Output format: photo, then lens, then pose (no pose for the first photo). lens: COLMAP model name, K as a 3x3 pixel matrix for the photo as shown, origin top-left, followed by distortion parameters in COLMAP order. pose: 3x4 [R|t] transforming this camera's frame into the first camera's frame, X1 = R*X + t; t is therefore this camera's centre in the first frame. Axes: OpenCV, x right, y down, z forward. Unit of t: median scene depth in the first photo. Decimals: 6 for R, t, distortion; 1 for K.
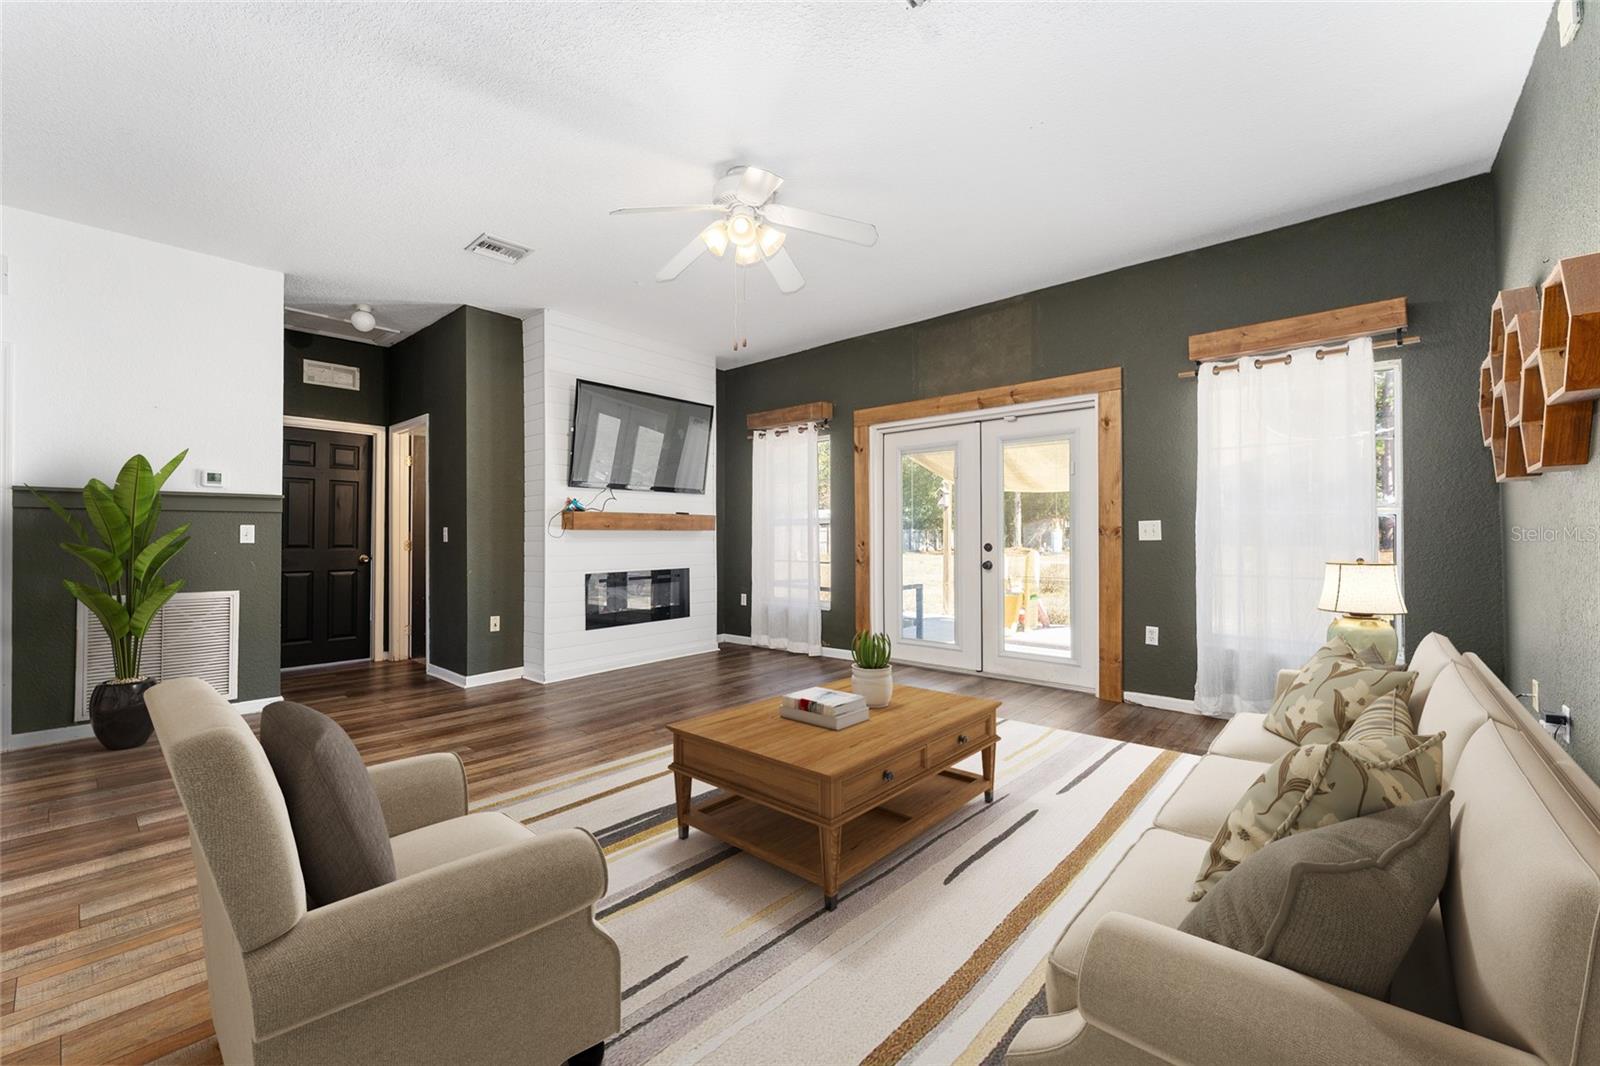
lens RADIAL K [[643.5, 0, 791.8], [0, 643.5, 534.6], [0, 0, 1]] dist [0.004549, -0.001581]
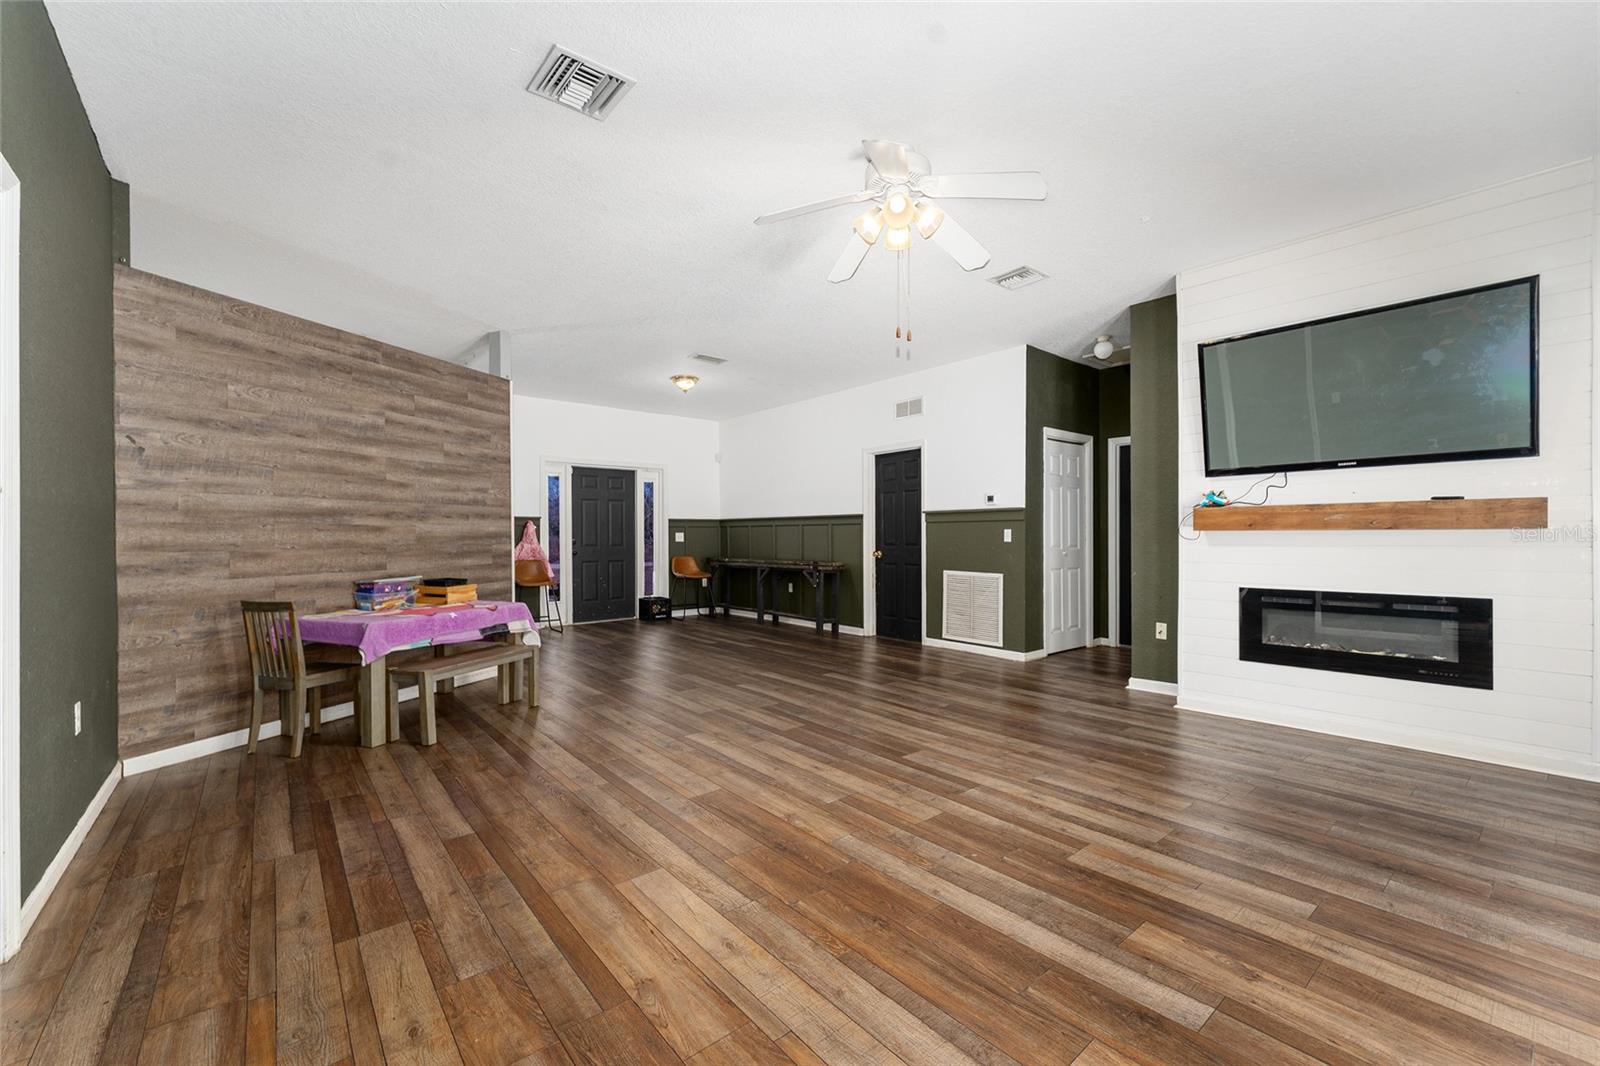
lens RADIAL K [[643.5, 0, 805.5], [0, 643.5, 548.3], [0, 0, 1]] dist [0.004549, -0.001581]
pose [[-0.143610, 0.022068, -0.989388, 0.551674], [0.005173, 0.999754, 0.021548, -0.005308], [0.989621, -0.002024, -0.143689, 0.633484]]
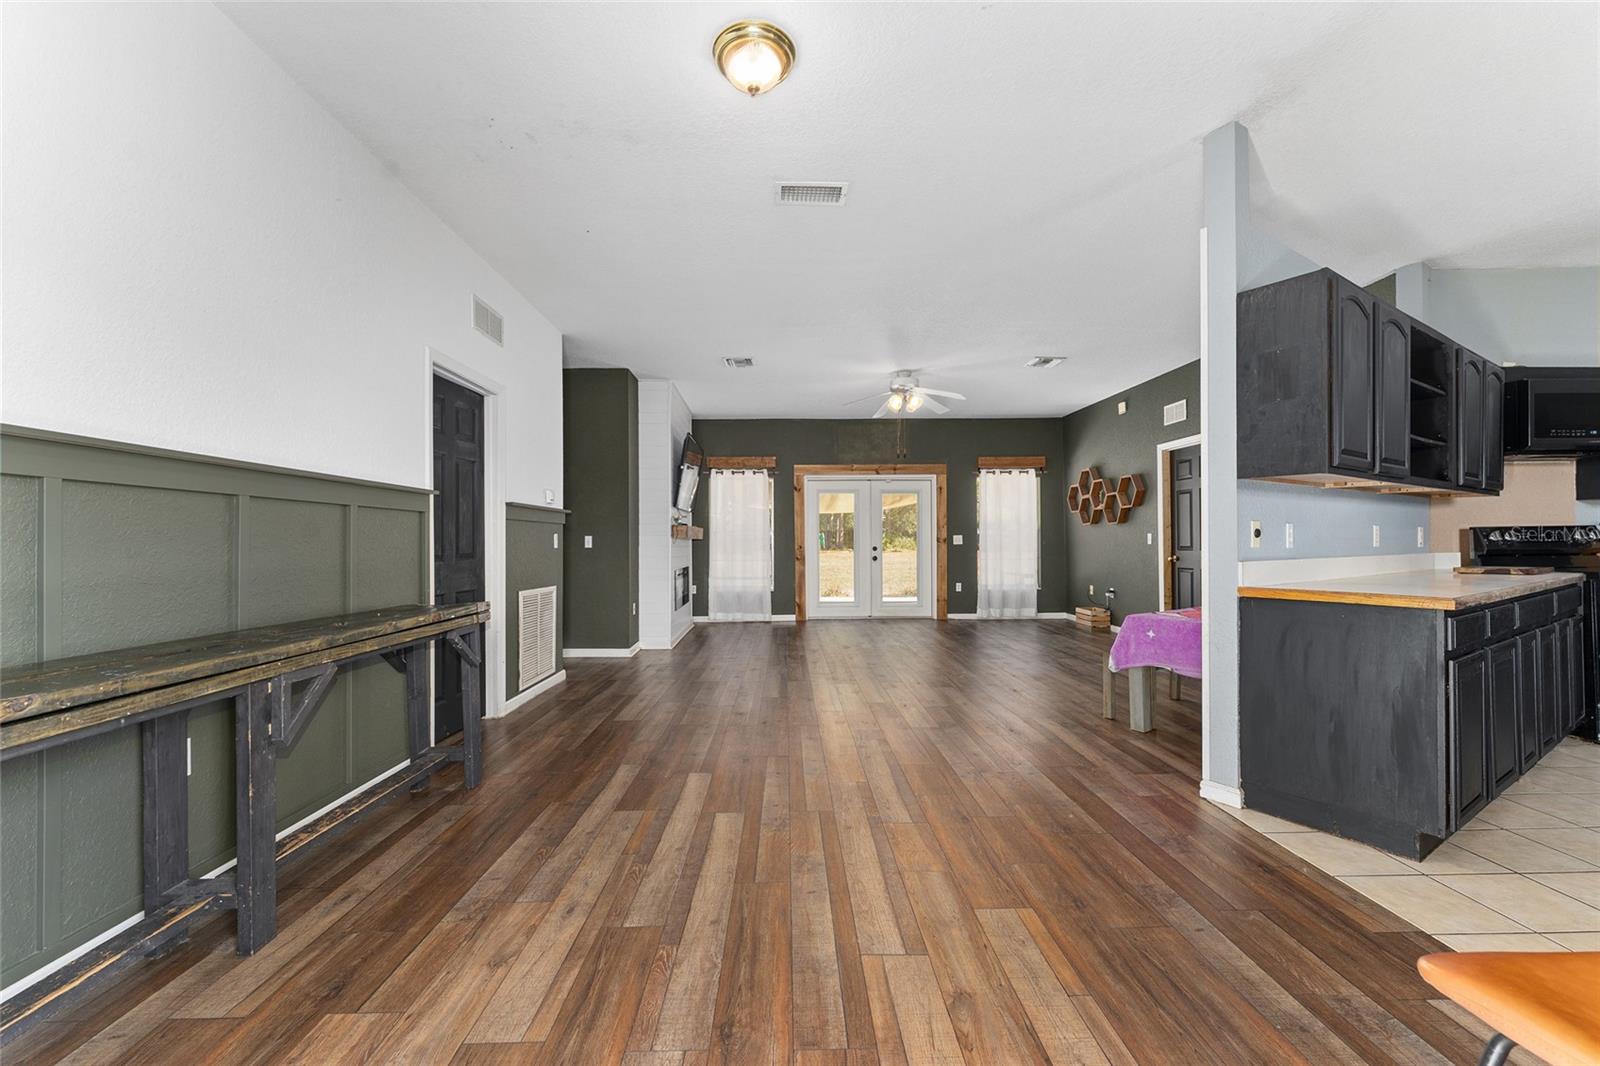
lens RADIAL K [[643.5, 0, 793.4], [0, 643.5, 541.2], [0, 0, 1]] dist [0.004549, -0.001581]
pose [[0.736288, -0.000335, 0.676668, -1.139270], [0.002495, 0.999994, -0.002219, 0.001758], [-0.676663, 0.003322, 0.736285, -0.206227]]
